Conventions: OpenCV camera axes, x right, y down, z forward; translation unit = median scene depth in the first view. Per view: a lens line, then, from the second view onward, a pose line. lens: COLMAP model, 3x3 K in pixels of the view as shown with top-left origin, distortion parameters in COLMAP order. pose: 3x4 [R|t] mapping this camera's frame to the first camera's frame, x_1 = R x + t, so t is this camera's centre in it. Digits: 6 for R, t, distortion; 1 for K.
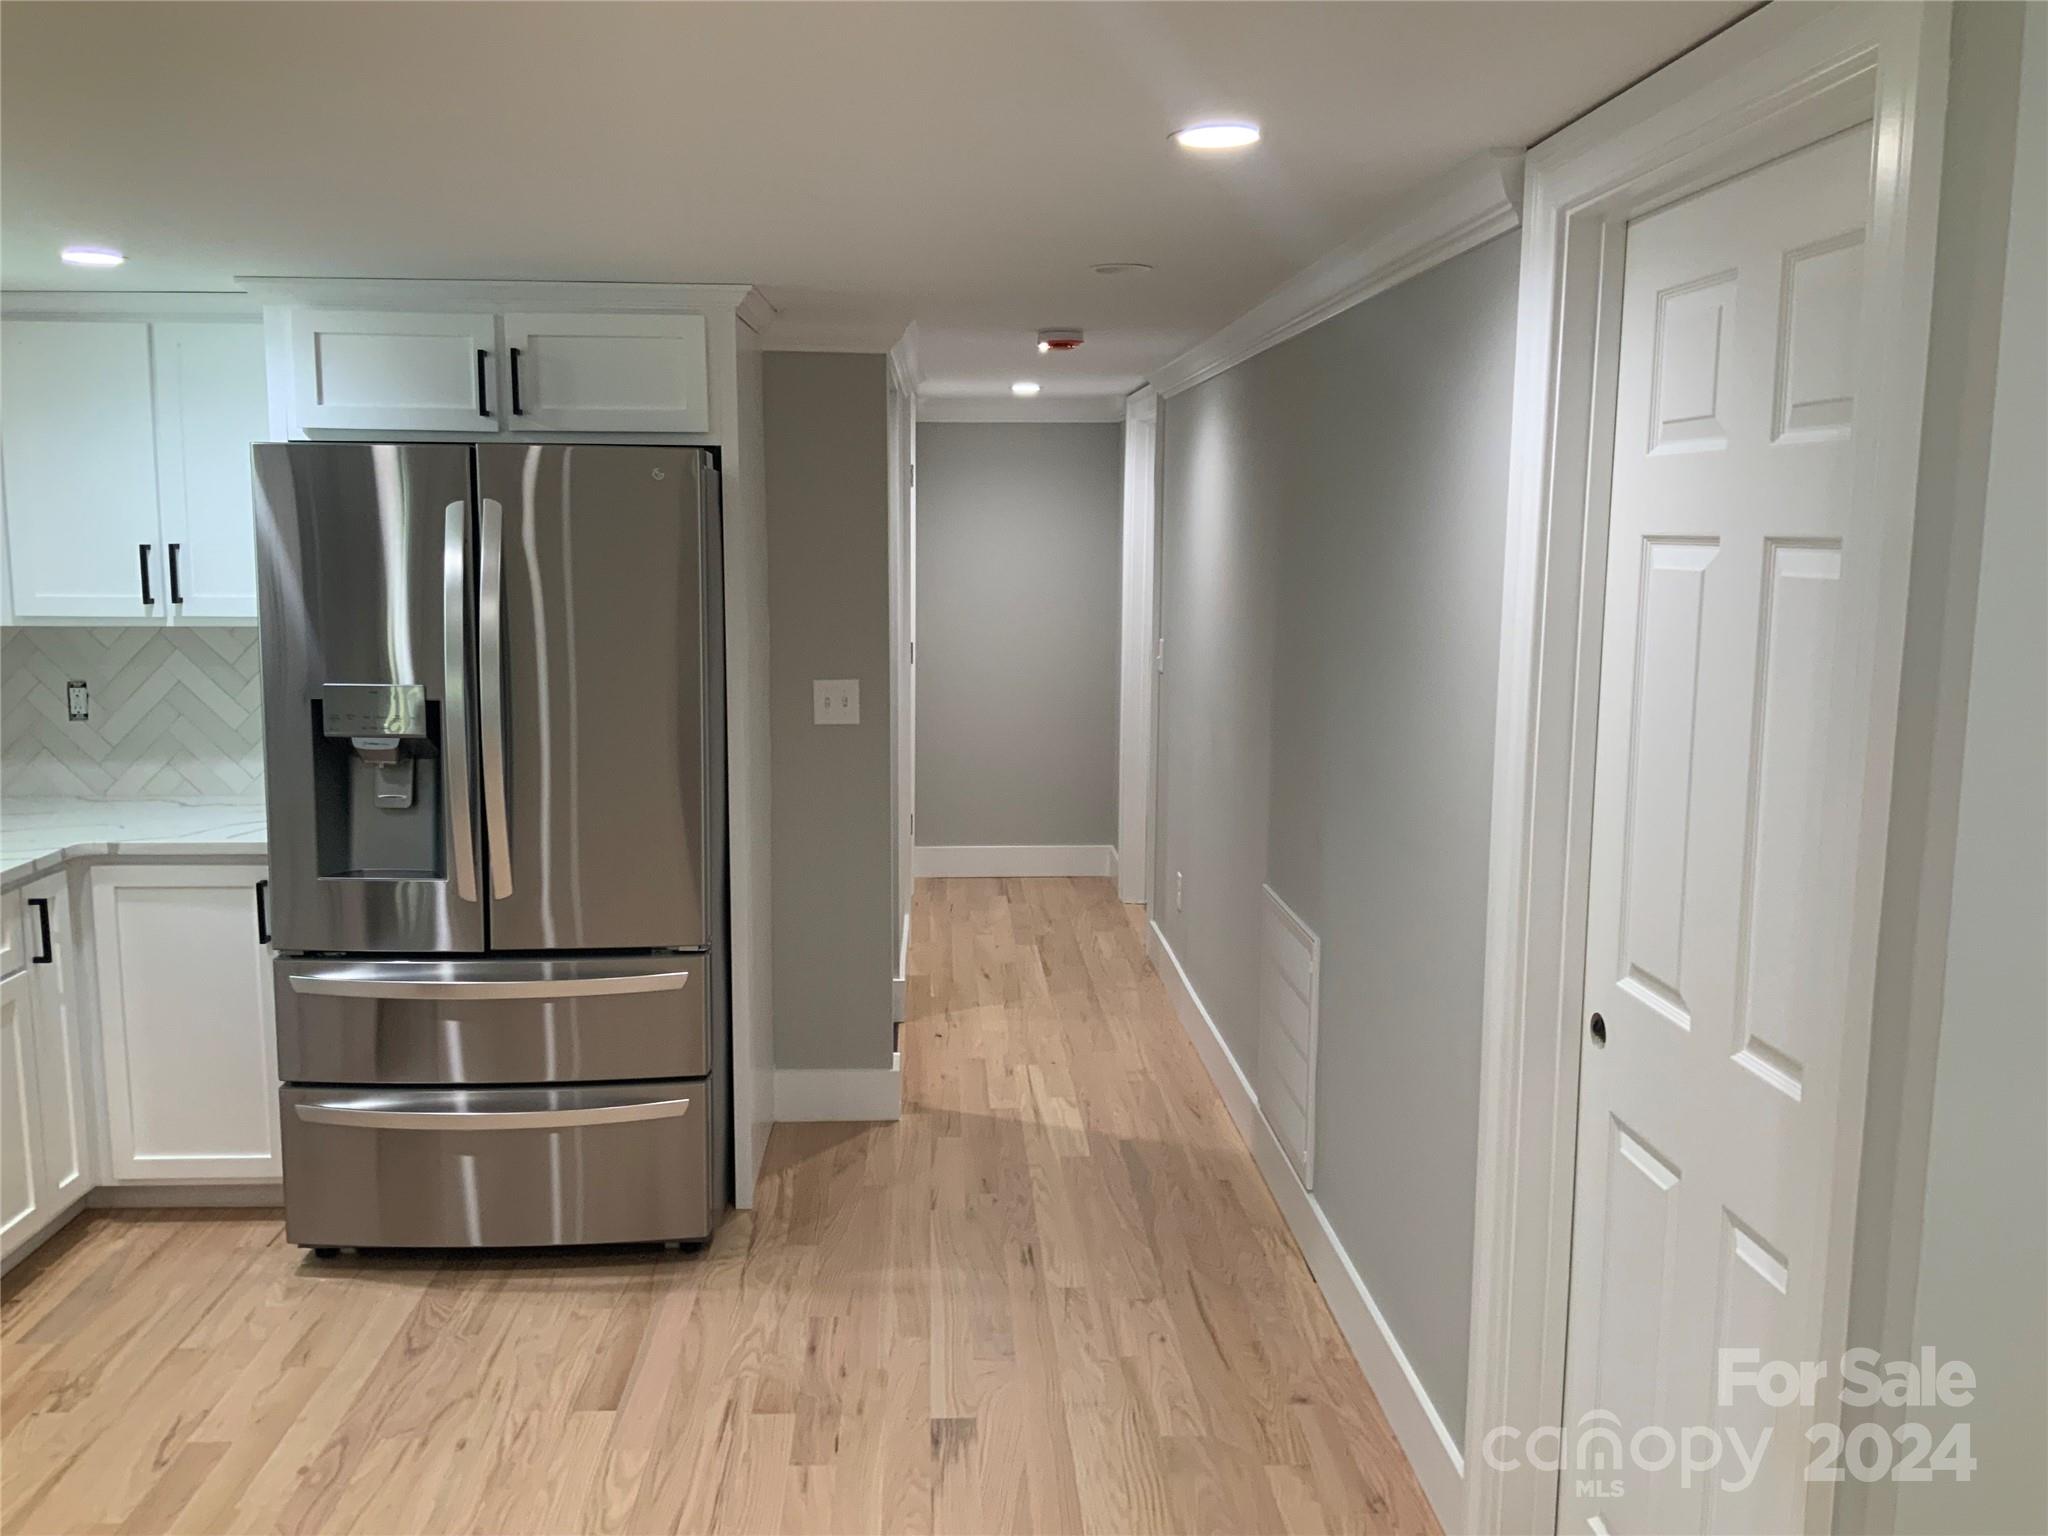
lens RADIAL K [[1720.3, 0, 1010.0], [0, 1720.3, 760.2], [0, 0, 1]] dist [0.117245, -0.236482]
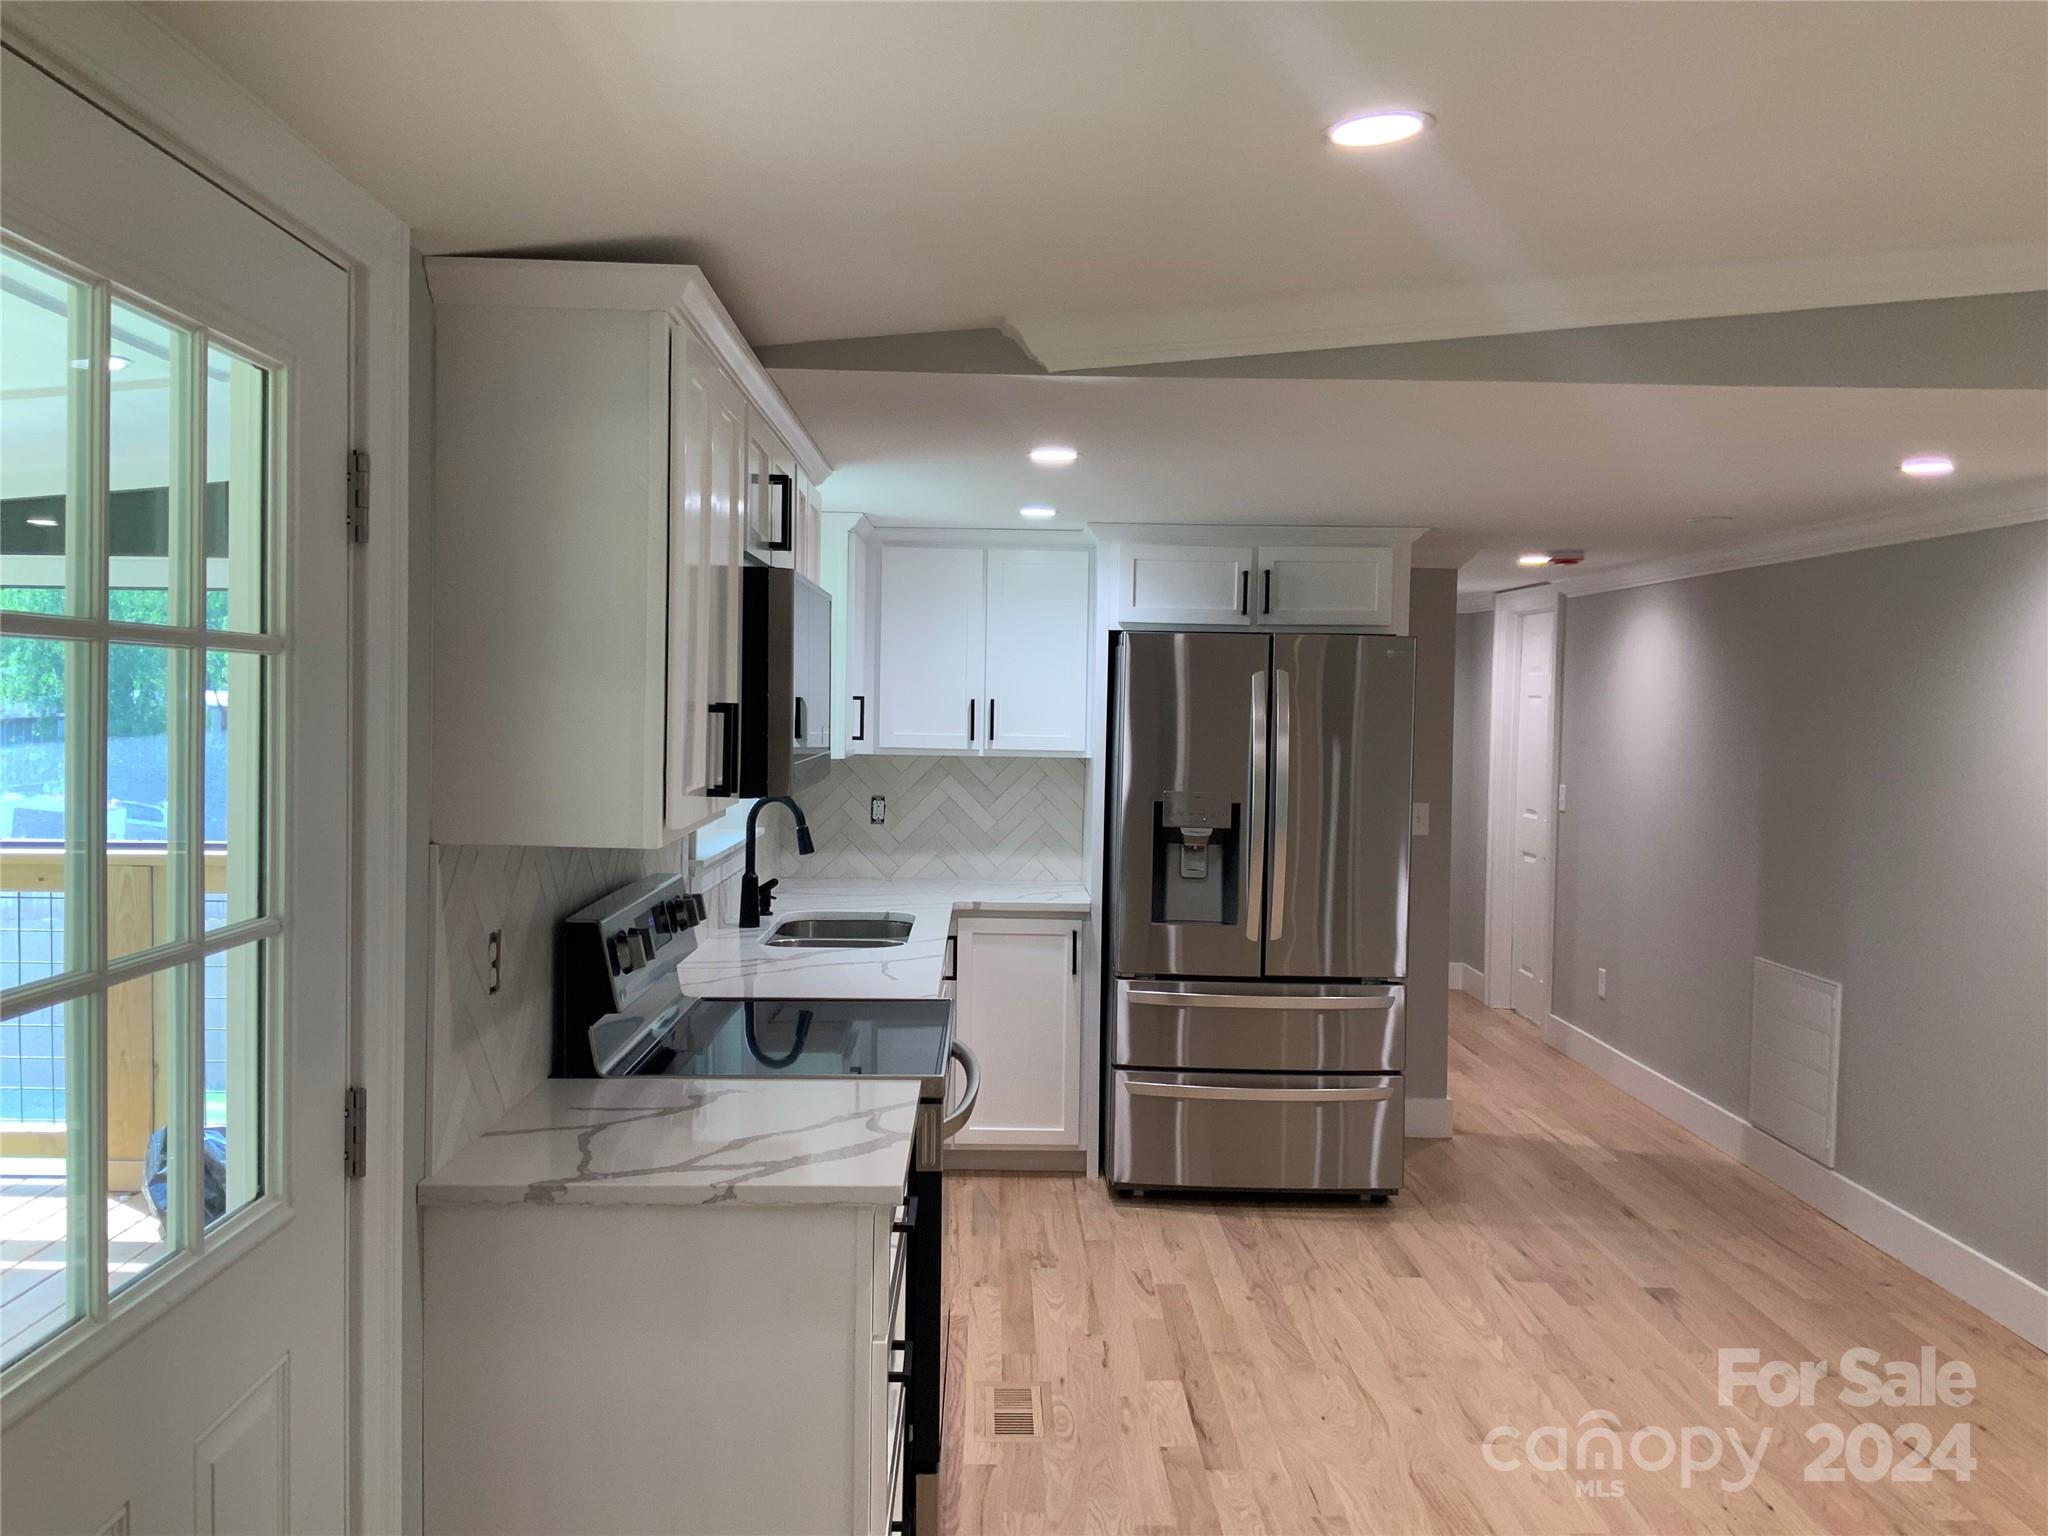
lens RADIAL K [[1703.3, 0, 1029.0], [0, 1703.3, 754.2], [0, 0, 1]] dist [0.120972, -0.248134]
pose [[0.999561, 0.014855, -0.025648, -0.448221], [-0.017537, 0.994023, -0.107750, 0.079929], [0.023894, 0.108152, 0.993847, -0.434818]]
